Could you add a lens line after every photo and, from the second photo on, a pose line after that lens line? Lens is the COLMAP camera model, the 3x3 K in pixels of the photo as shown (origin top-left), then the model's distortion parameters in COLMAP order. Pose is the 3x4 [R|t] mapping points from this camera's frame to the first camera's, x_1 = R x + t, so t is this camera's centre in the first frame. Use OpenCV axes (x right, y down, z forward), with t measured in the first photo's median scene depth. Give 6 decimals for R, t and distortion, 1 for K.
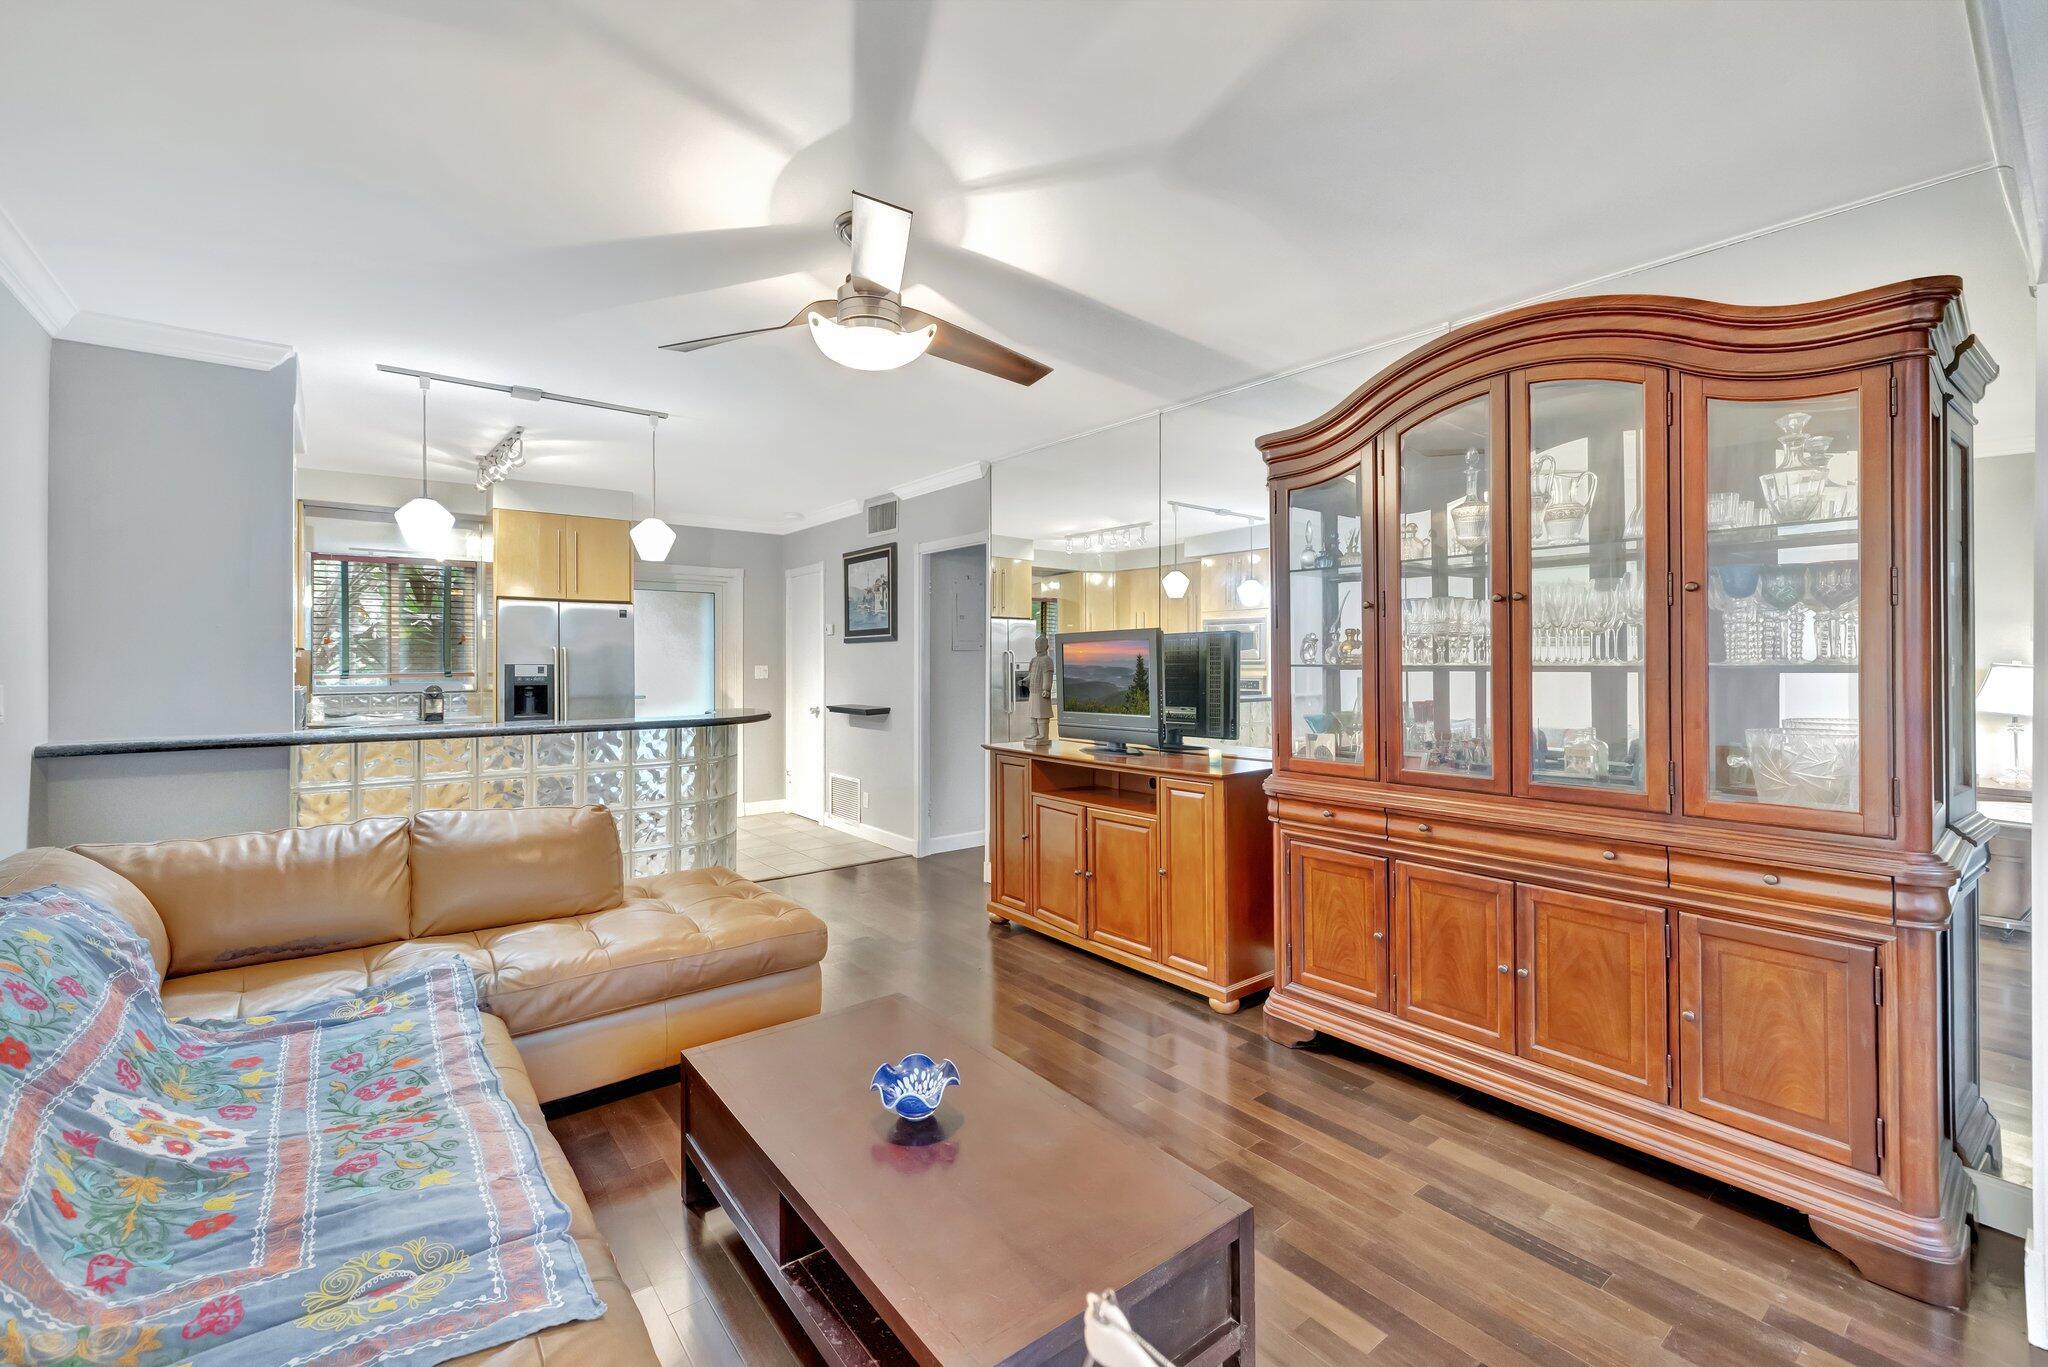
lens RADIAL K [[856.5, 0, 1015.1], [0, 856.5, 660.2], [0, 0, 1]] dist [-0.000112, 0.000119]
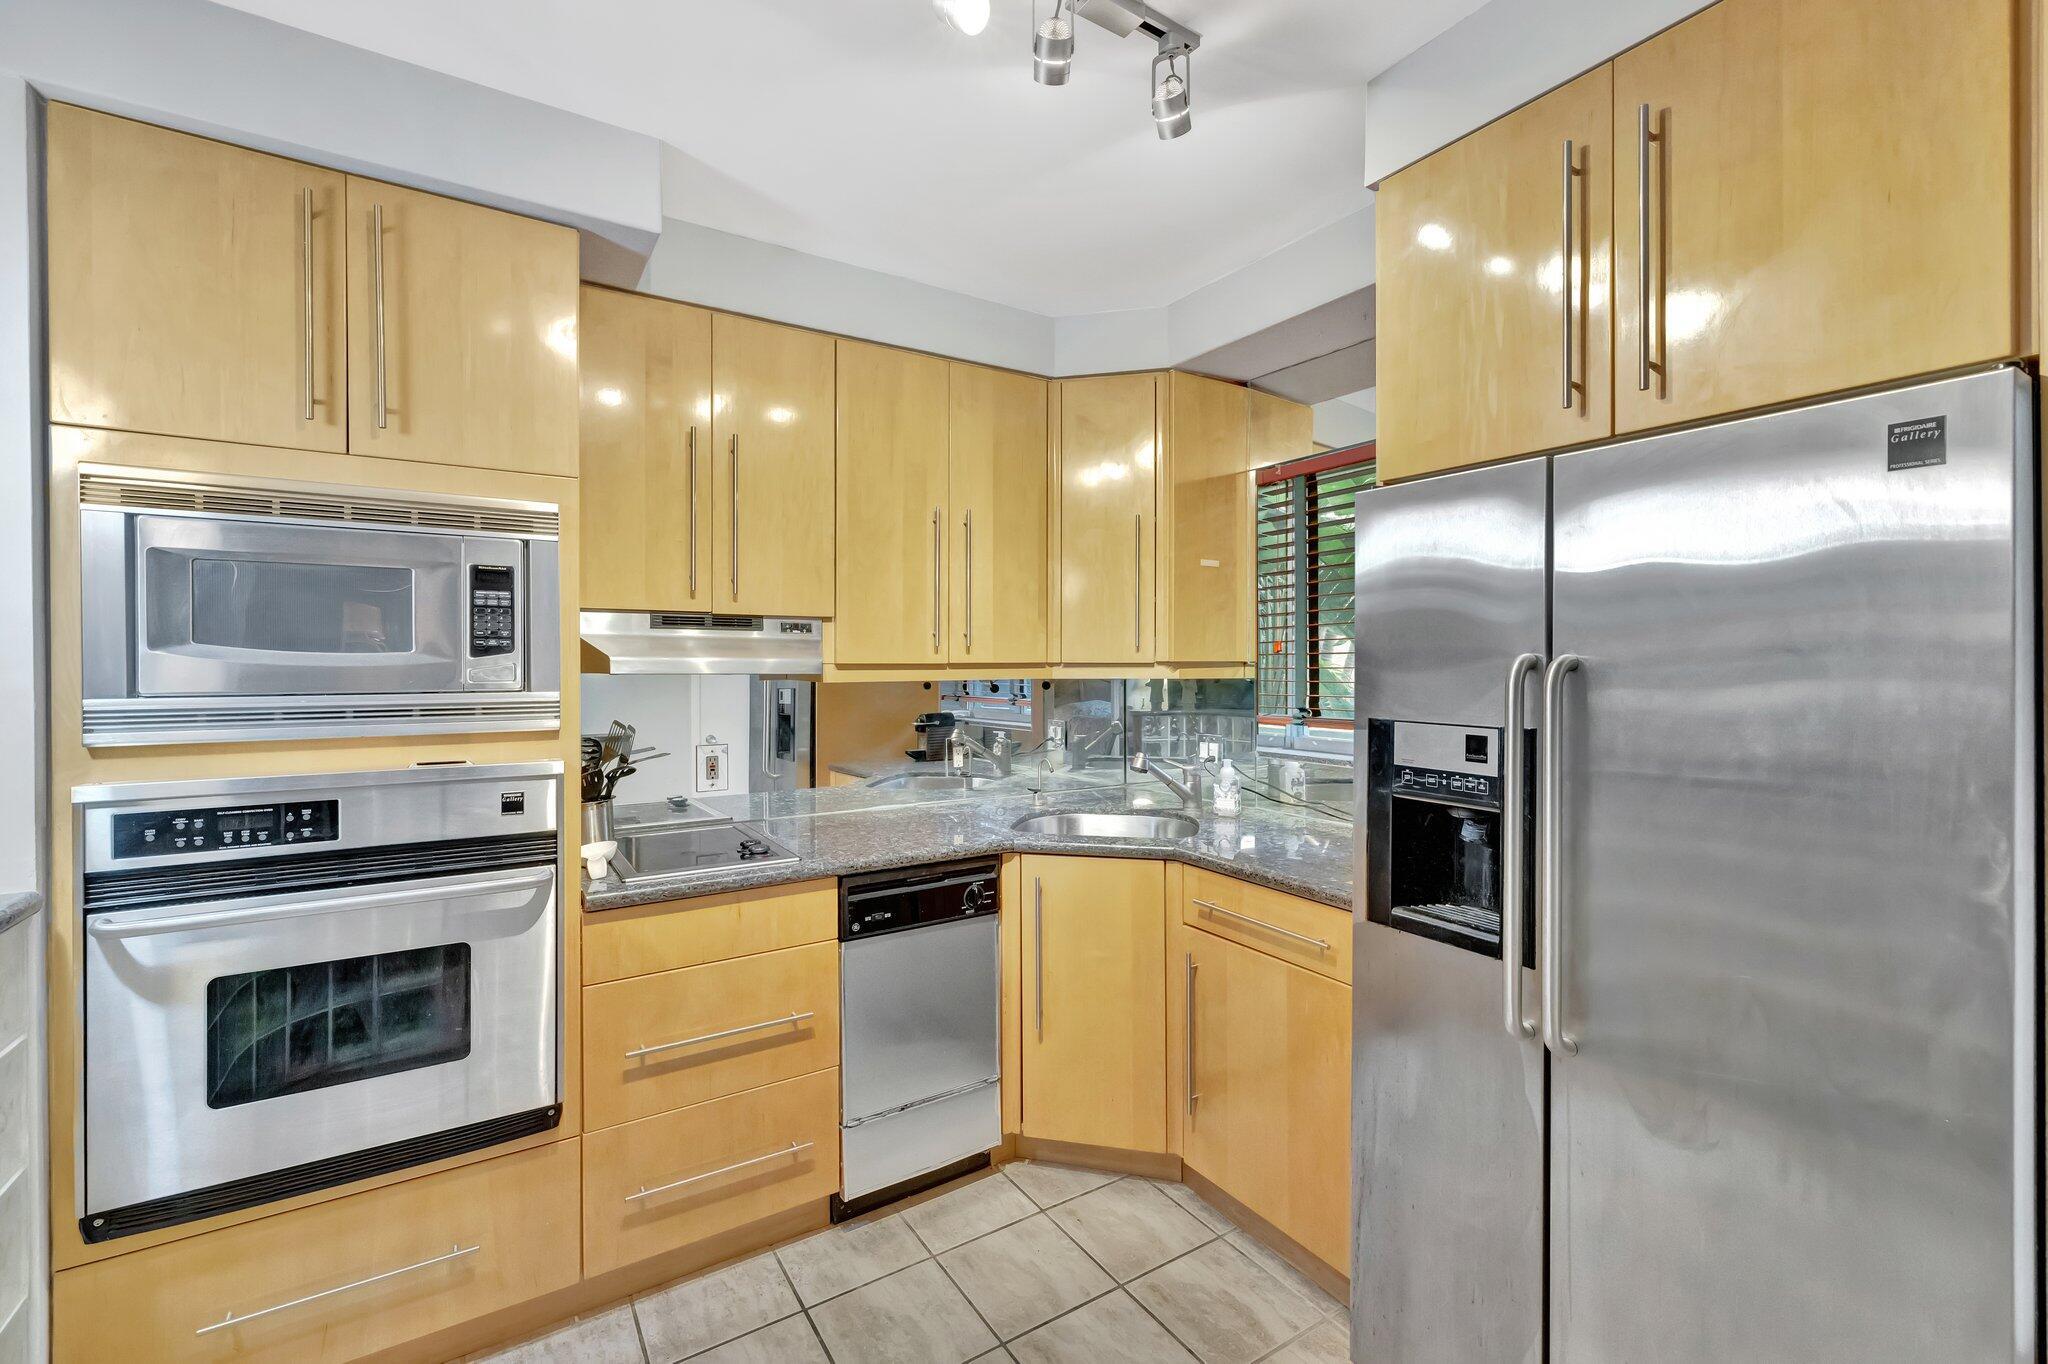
lens RADIAL K [[880.1, 0, 1020.6], [0, 880.1, 661.7], [0, 0, 1]] dist [-0.001685, -0.000099]
pose [[-0.093143, 0.000119, -0.995653, -0.558150], [0.002756, 0.999996, -0.000138, -0.026751], [0.995649, -0.002757, -0.093143, 1.727515]]
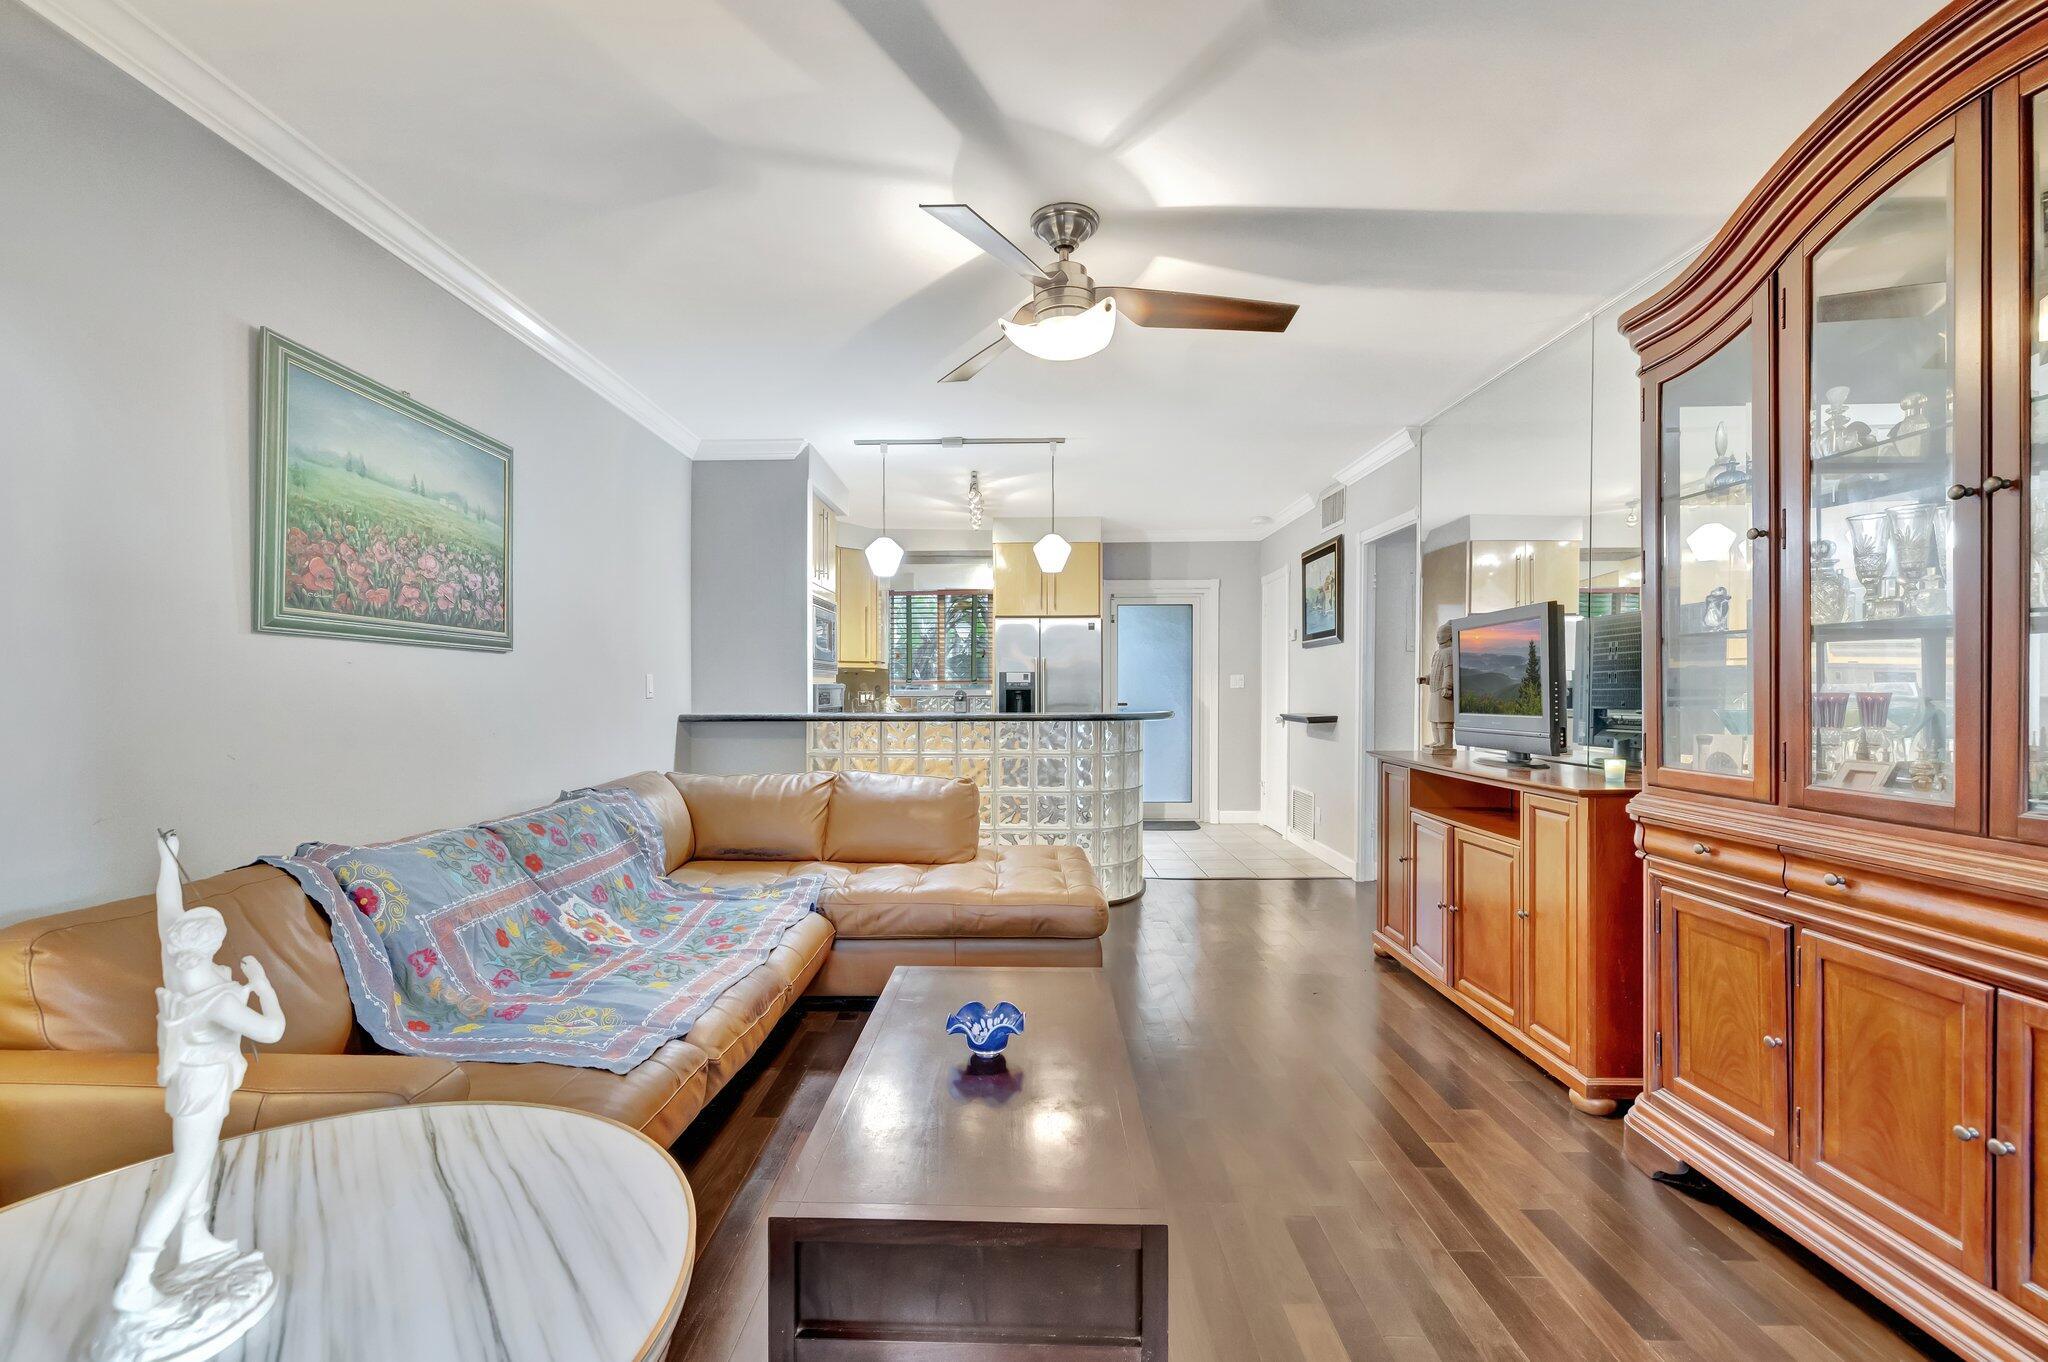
lens RADIAL K [[875.5, 0, 1002.7], [0, 875.5, 694.2], [0, 0, 1]] dist [0.000117, -0.000304]
pose [[0.770405, 0.003429, -0.637546, 0.360741], [0.003615, 0.999946, 0.009747, 0.045225], [0.637545, -0.009814, 0.770351, 0.107911]]
